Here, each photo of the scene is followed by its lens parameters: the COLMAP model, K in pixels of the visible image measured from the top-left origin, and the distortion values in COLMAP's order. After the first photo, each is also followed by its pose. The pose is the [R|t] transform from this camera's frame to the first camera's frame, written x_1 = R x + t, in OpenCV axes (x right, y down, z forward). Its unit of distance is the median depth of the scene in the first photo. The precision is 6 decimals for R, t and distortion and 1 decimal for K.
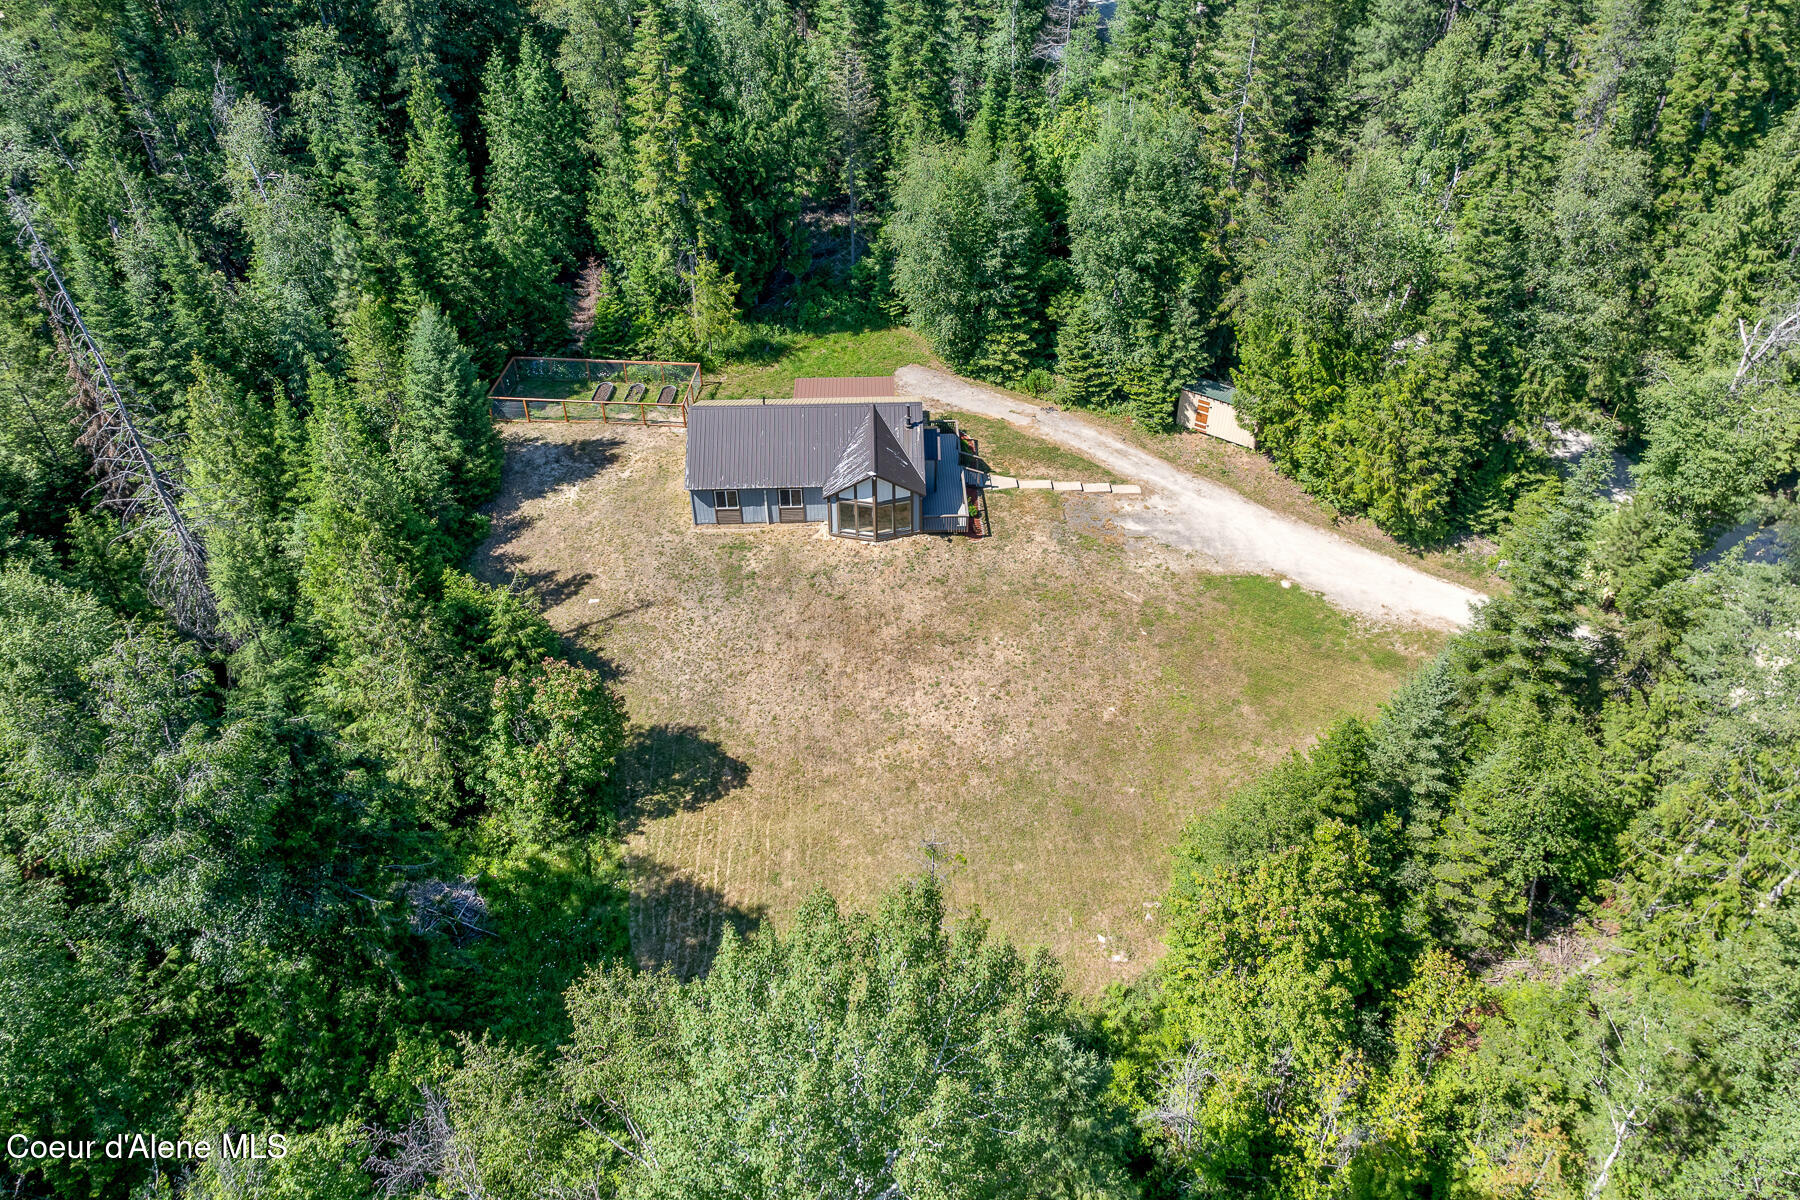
lens RADIAL K [[1253.2, 0, 900.0], [0, 1253.2, 600.0], [0, 0, 1]] dist [-0.038774, 0.028625]
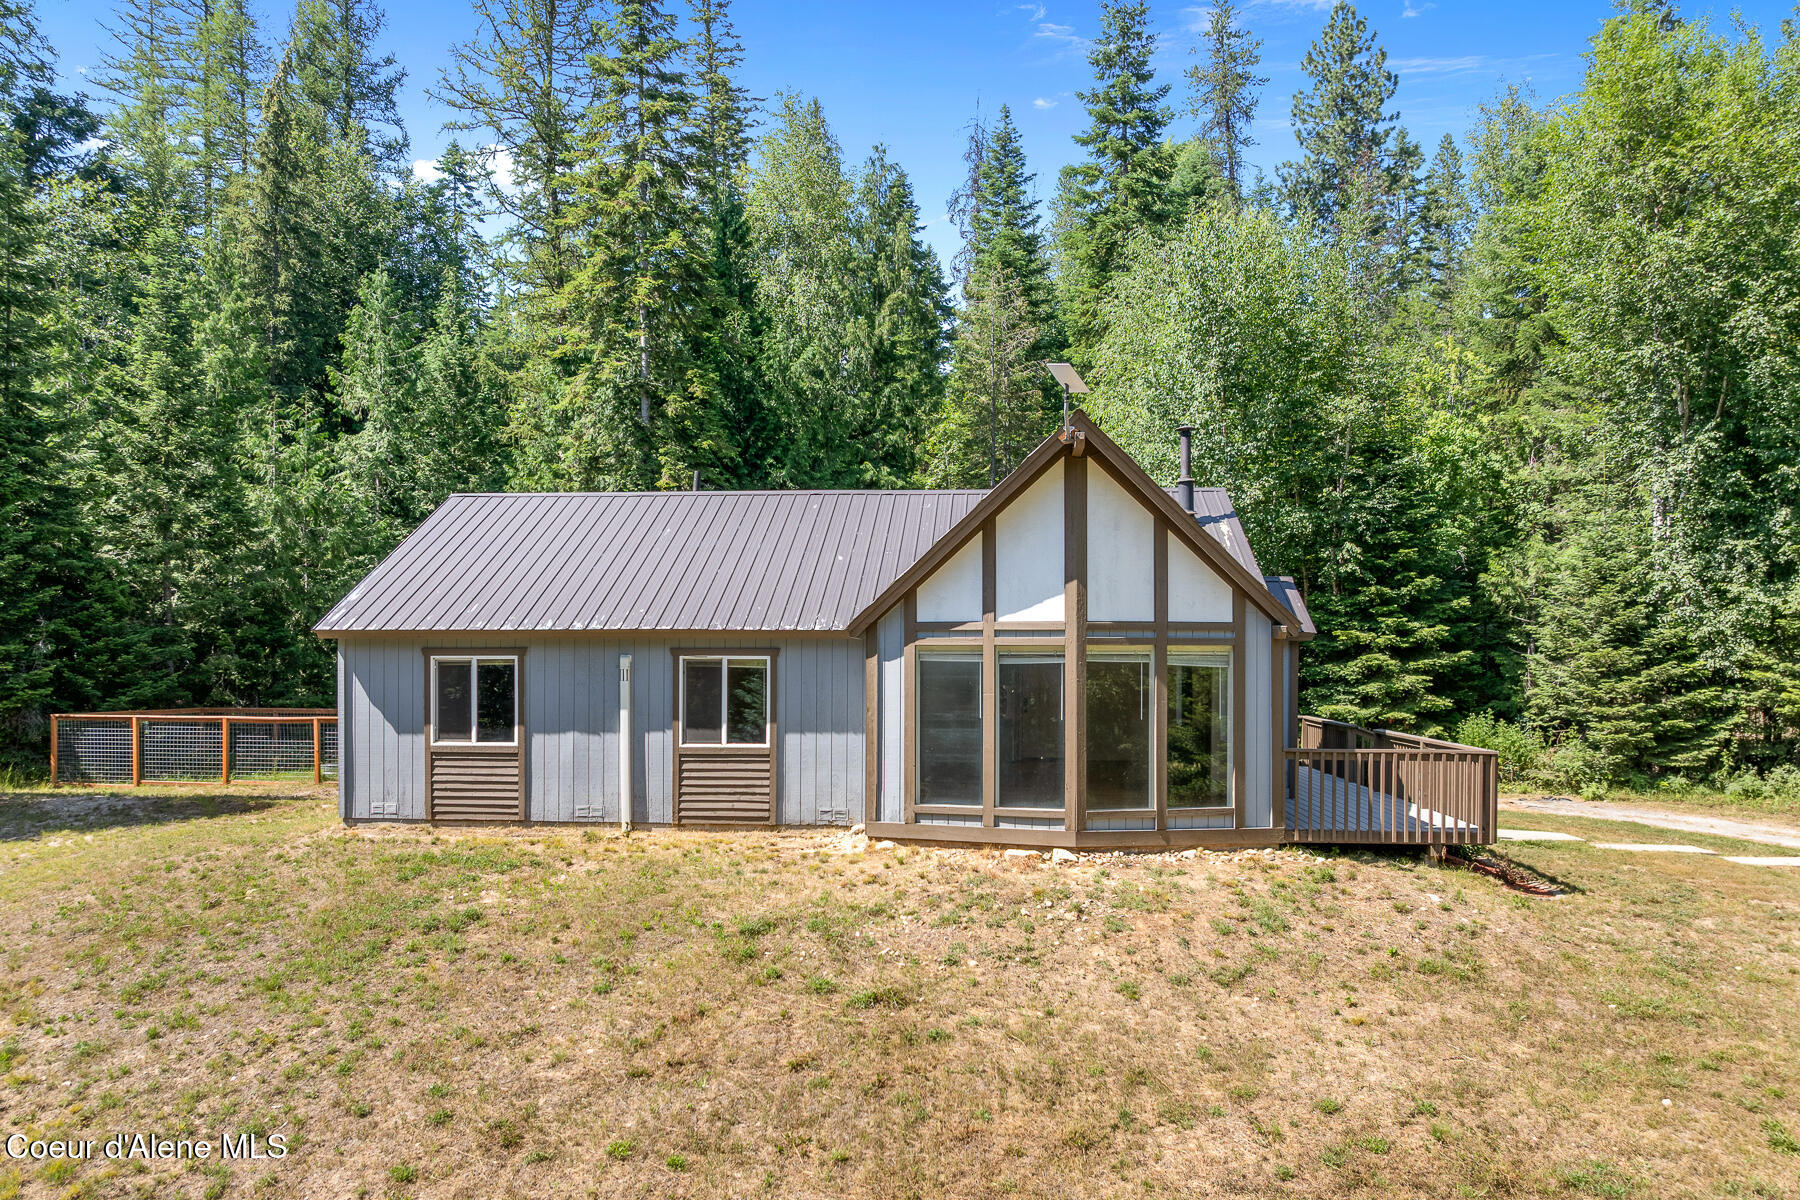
lens RADIAL K [[1287.9, 0, 900.0], [0, 1287.9, 600.0], [0, 0, 1]] dist [-0.037641, 0.001137]
pose [[0.994305, 0.003398, -0.106519, -0.025679], [-0.076566, 0.718014, -0.691805, 0.077462], [0.074131, 0.696021, 0.714185, 0.802945]]
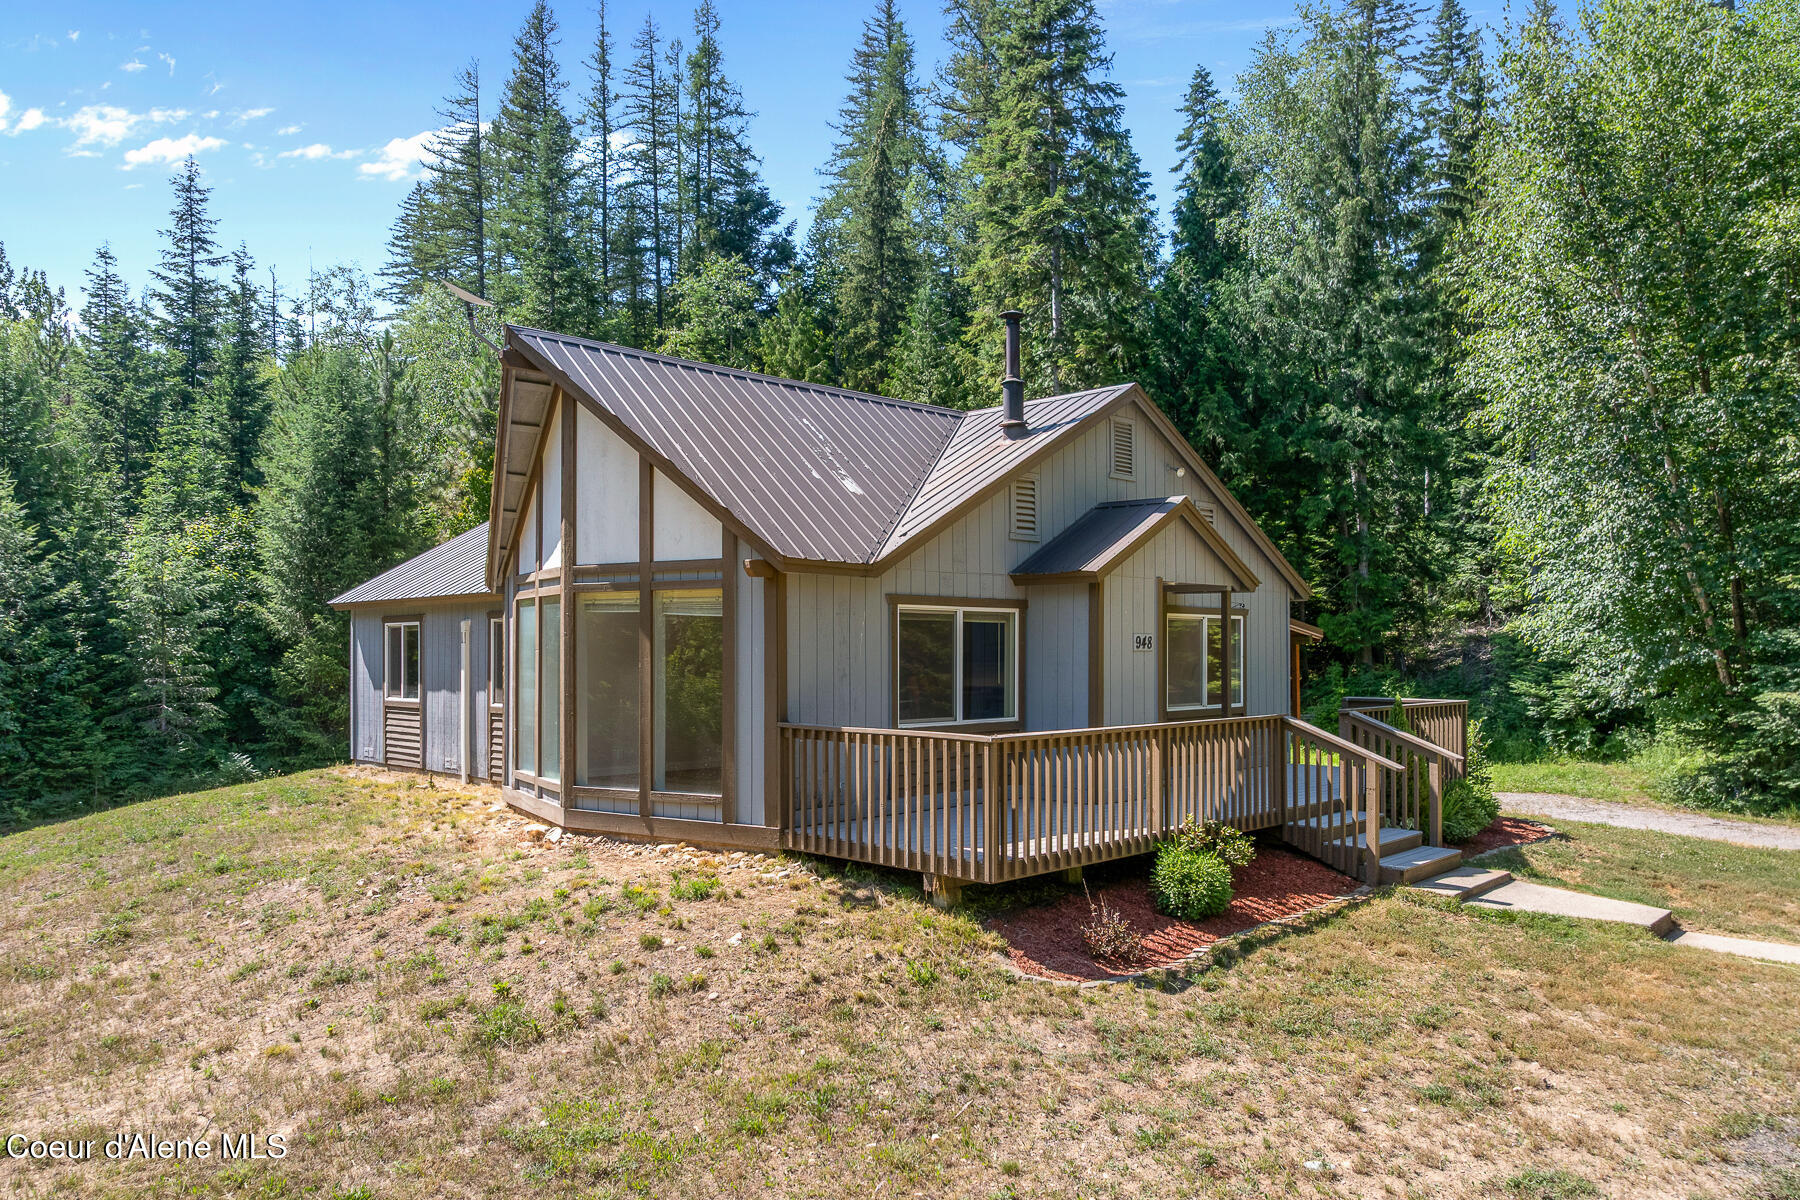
lens RADIAL K [[1238.4, 0, 901.4], [0, 1238.4, 667.3], [0, 0, 1]] dist [-0.016954, -0.004850]
pose [[0.716829, 0.018195, -0.697011, 0.143920], [-0.470765, 0.750036, -0.464571, -0.002123], [0.514331, 0.661147, 0.546213, 0.900929]]
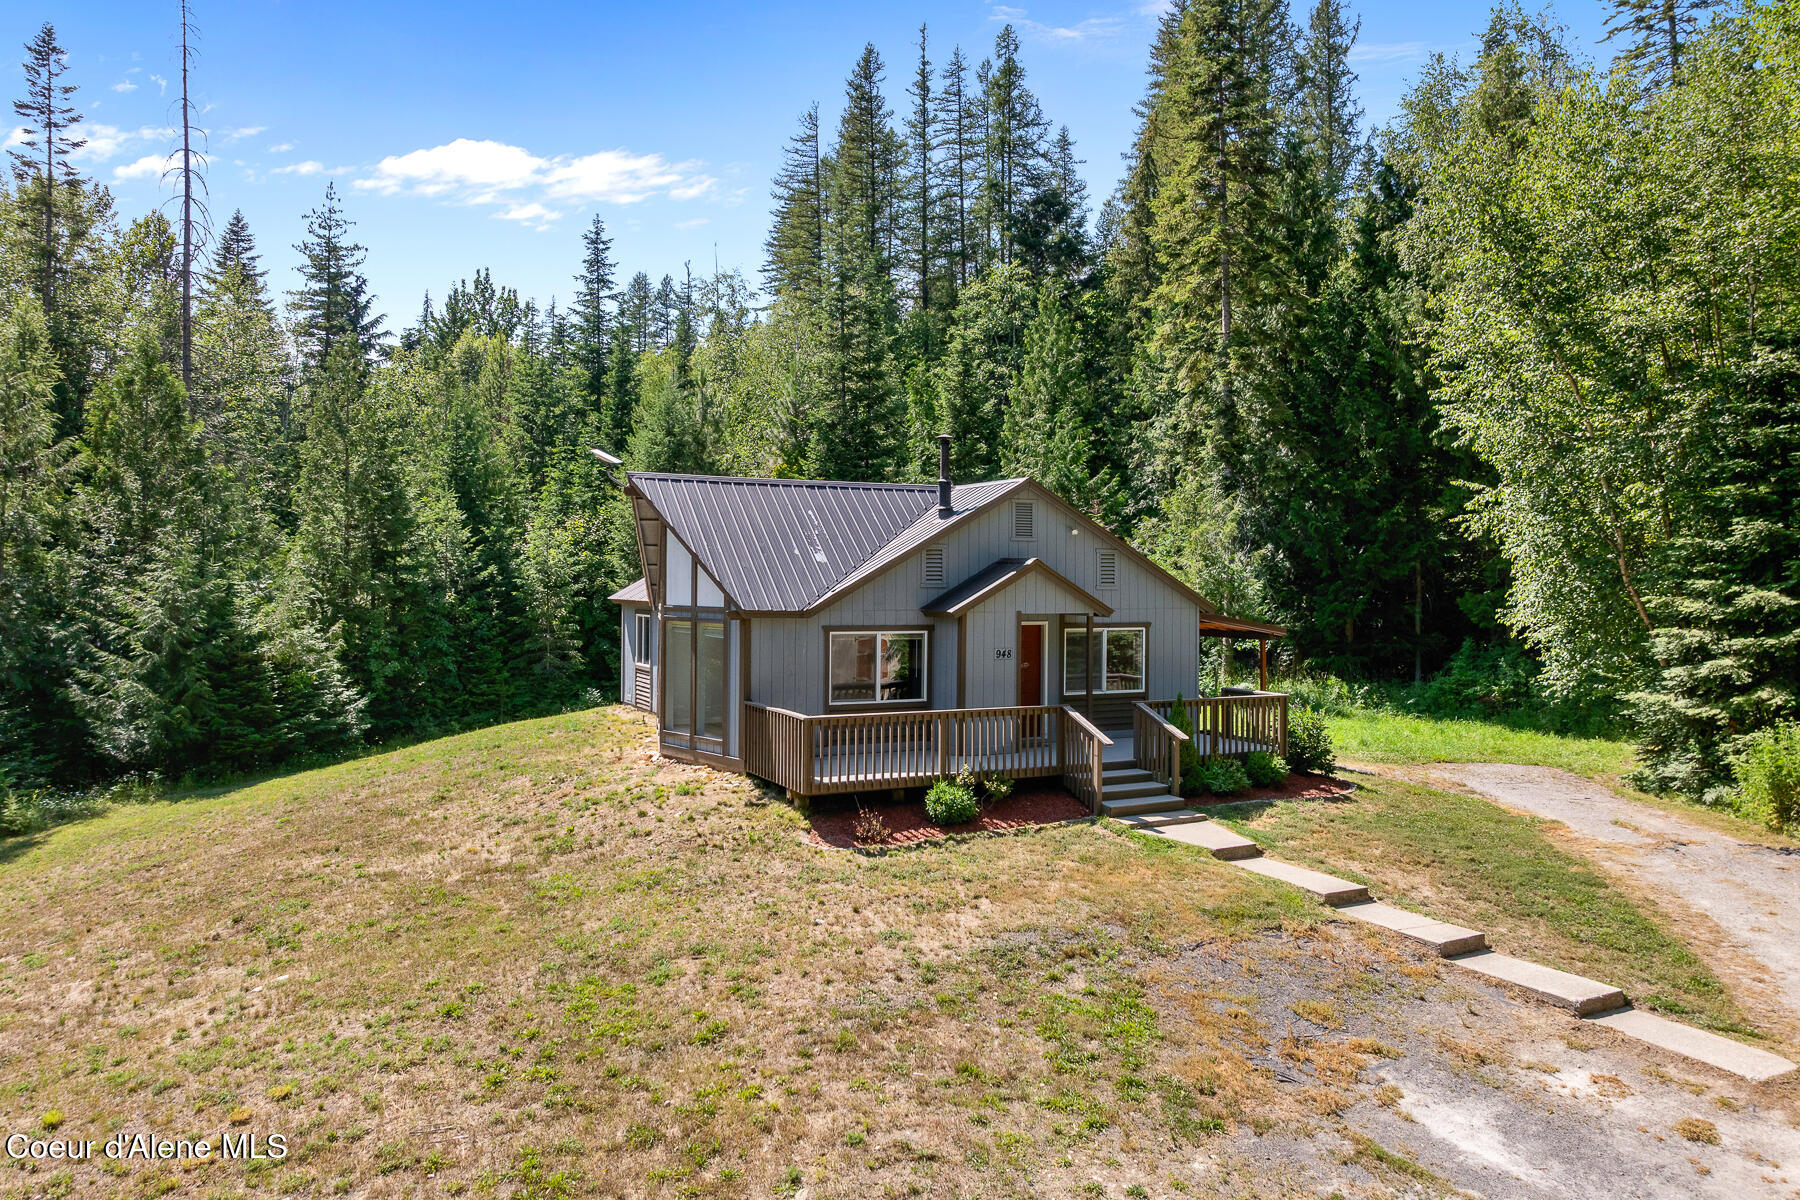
lens RADIAL K [[1253.2, 0, 900.0], [0, 1253.2, 600.0], [0, 0, 1]] dist [-0.038774, 0.028625]
pose [[0.454425, 0.026130, -0.890402, 0.299118], [-0.602379, 0.745384, -0.285555, -0.020443], [0.656230, 0.666123, 0.354462, 0.889682]]
